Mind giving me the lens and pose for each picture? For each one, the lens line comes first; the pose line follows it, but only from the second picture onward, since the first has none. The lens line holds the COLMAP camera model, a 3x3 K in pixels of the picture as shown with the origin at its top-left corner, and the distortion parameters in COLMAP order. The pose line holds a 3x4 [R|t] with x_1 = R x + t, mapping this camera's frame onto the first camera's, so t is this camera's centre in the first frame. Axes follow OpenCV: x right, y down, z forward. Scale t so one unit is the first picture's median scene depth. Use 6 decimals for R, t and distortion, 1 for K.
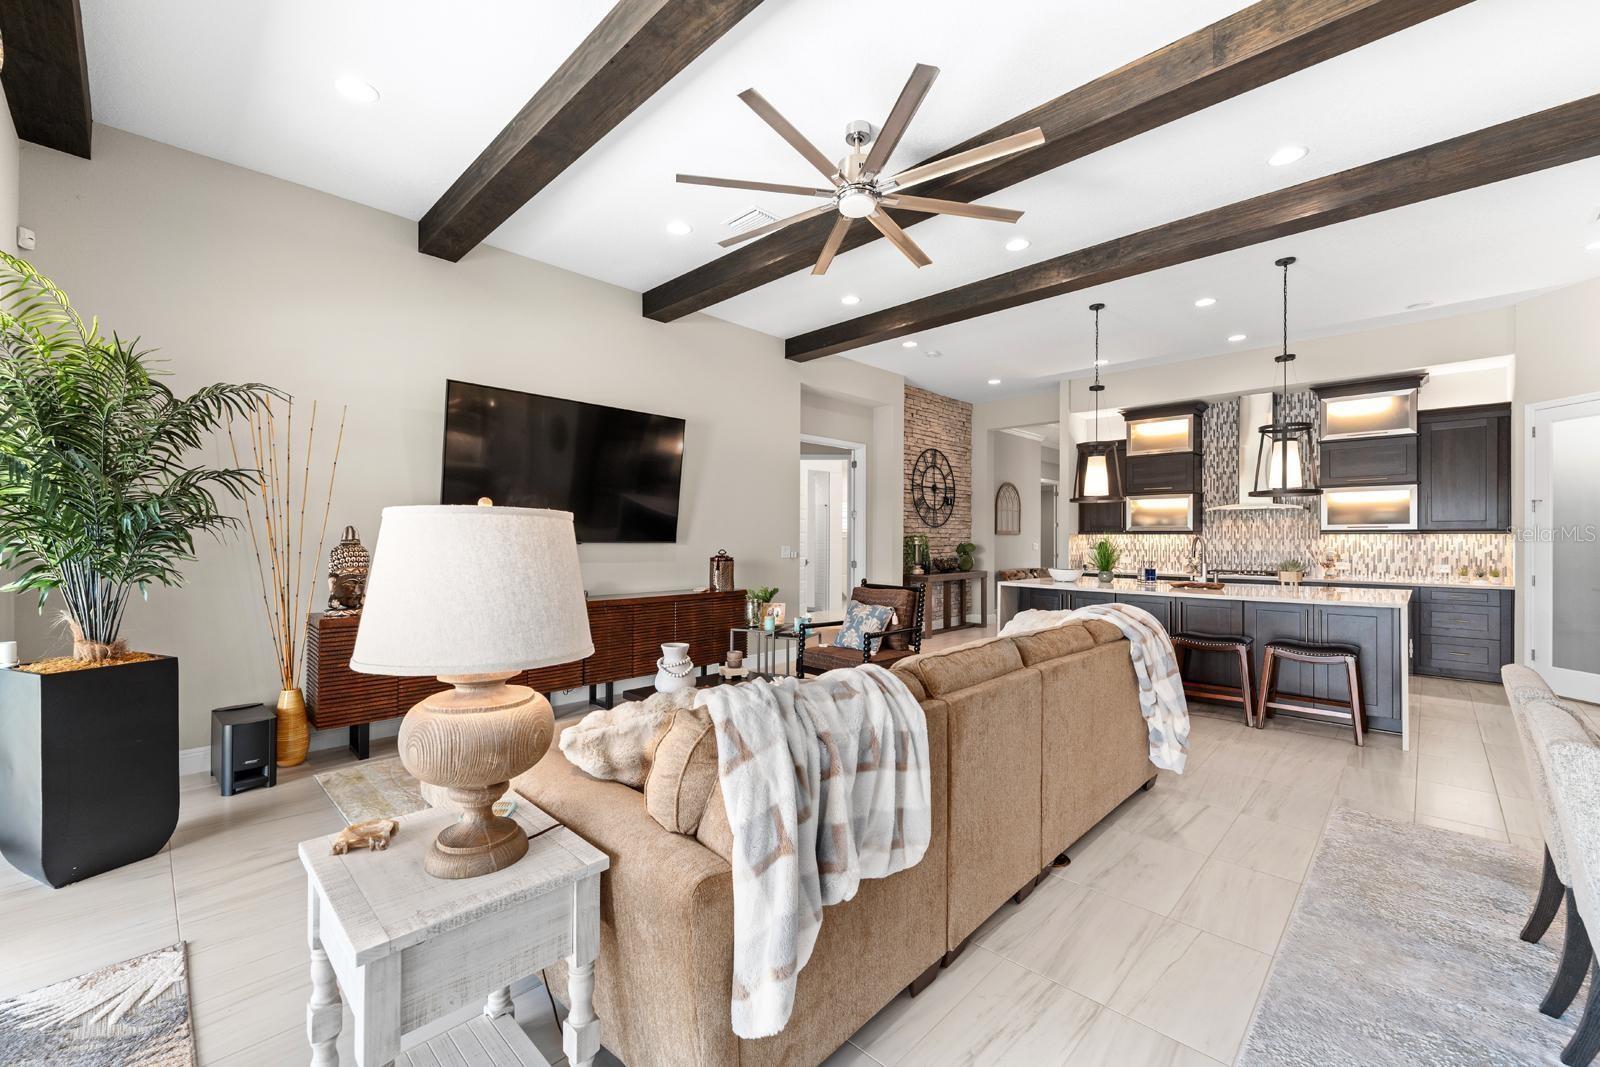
lens RADIAL K [[646.8, 0, 800.6], [0, 646.8, 531.4], [0, 0, 1]] dist [-0.000526, -0.000317]
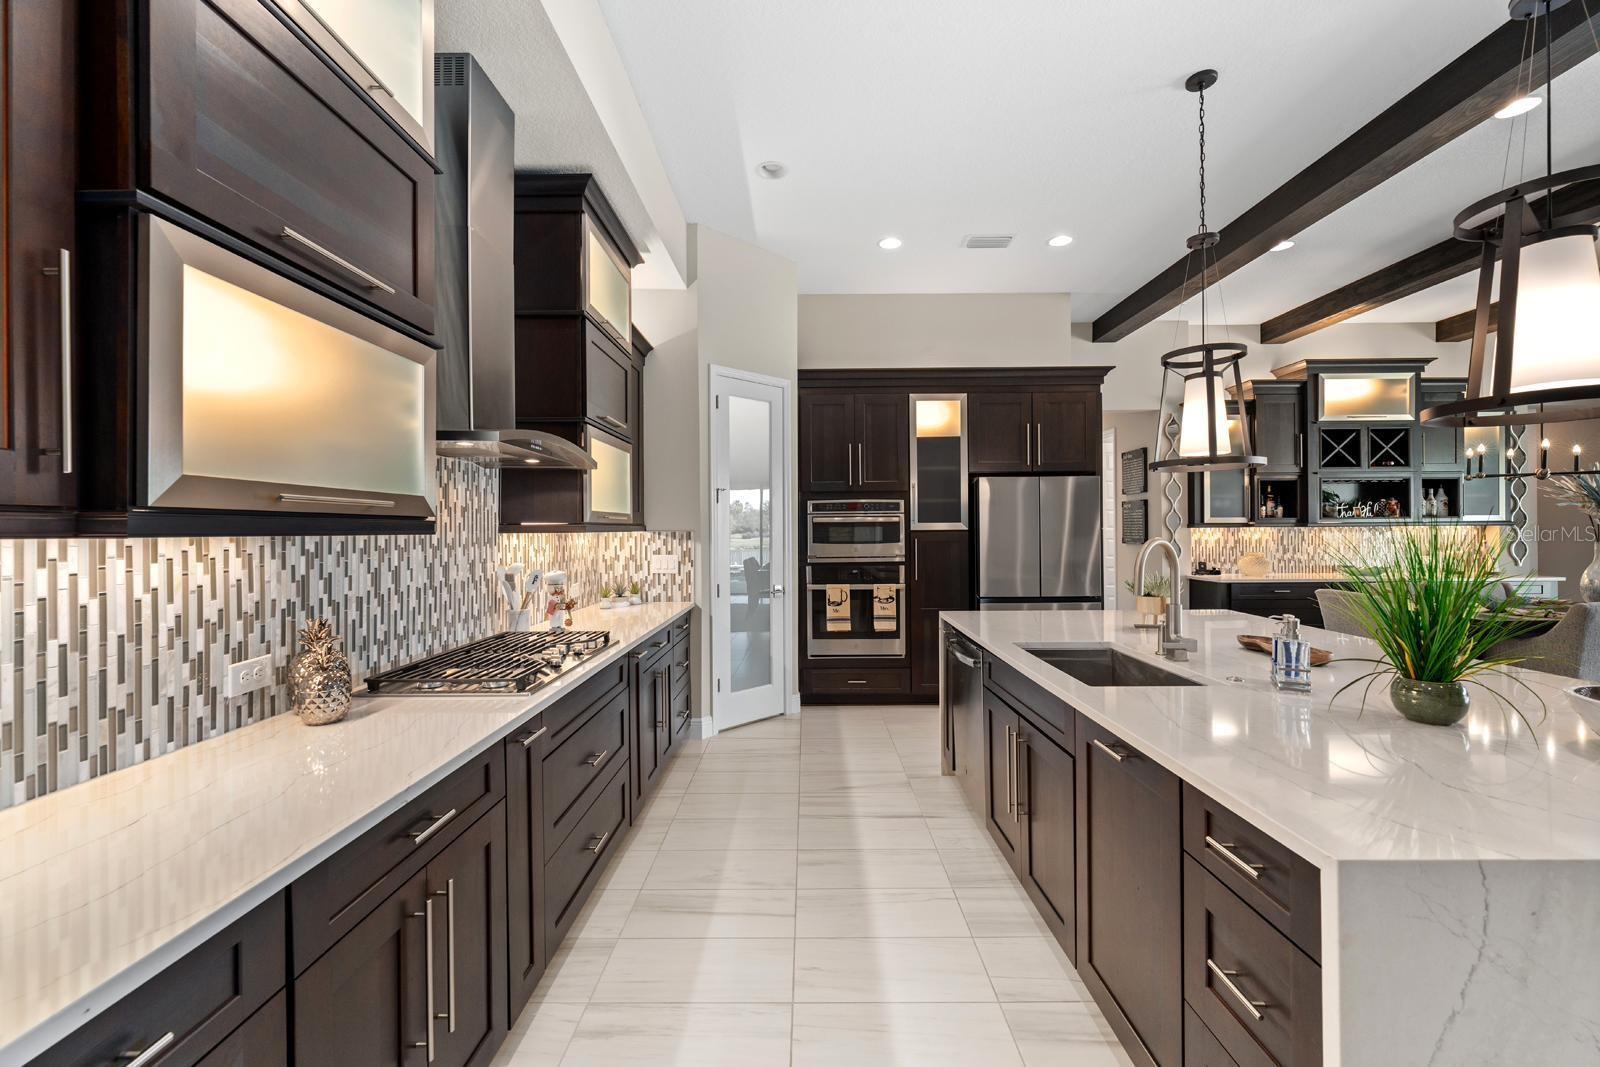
lens RADIAL K [[646.8, 0, 796.6], [0, 646.8, 528.8], [0, 0, 1]] dist [-0.000526, -0.000317]
pose [[-0.686412, 0.003269, 0.727206, 0.378368], [-0.002343, 0.999975, -0.006707, 0.004290], [-0.727209, -0.006307, -0.686387, 1.122514]]
